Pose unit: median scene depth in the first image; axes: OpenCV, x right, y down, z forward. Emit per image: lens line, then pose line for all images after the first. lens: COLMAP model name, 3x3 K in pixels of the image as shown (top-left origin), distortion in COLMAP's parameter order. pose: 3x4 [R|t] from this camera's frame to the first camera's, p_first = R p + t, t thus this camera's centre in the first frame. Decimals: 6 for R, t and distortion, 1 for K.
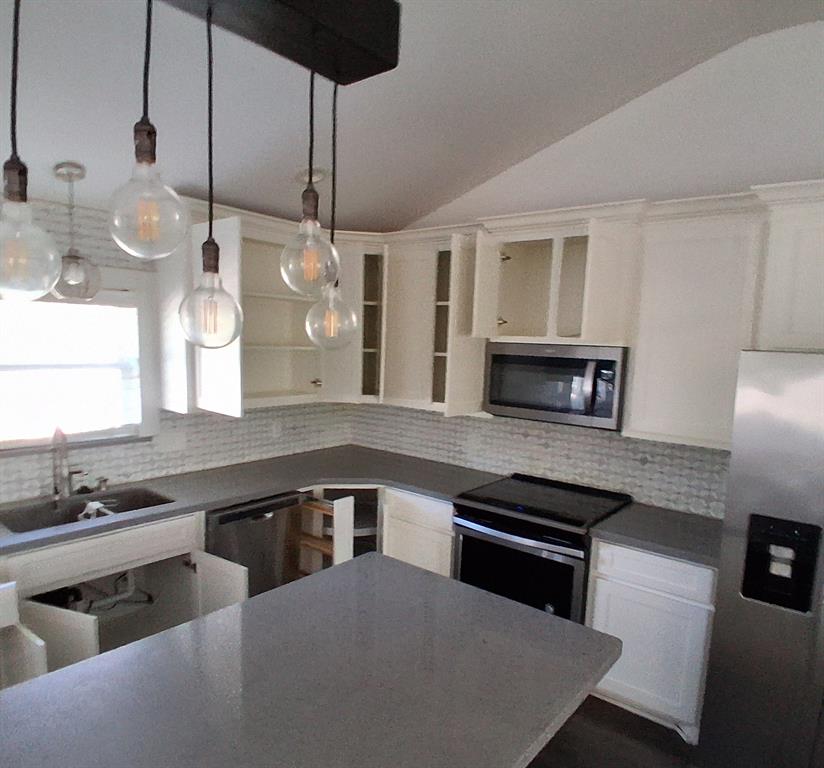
lens RADIAL K [[576.1, 0, 415.7], [0, 576.1, 384.7], [0, 0, 1]] dist [0.035025, -0.052629]
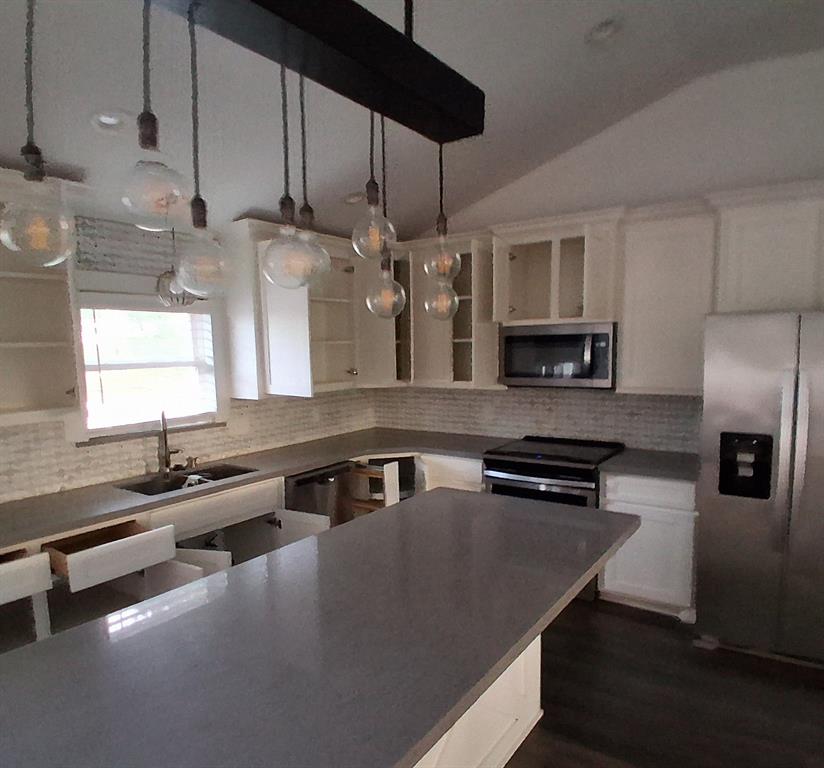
lens RADIAL K [[576.1, 0, 407.5], [0, 576.1, 387.7], [0, 0, 1]] dist [0.035025, -0.052629]
pose [[0.996197, -0.059587, 0.063570, -0.166500], [0.060396, 0.998115, -0.010879, 0.059249], [-0.062802, 0.014677, 0.997918, -0.221325]]
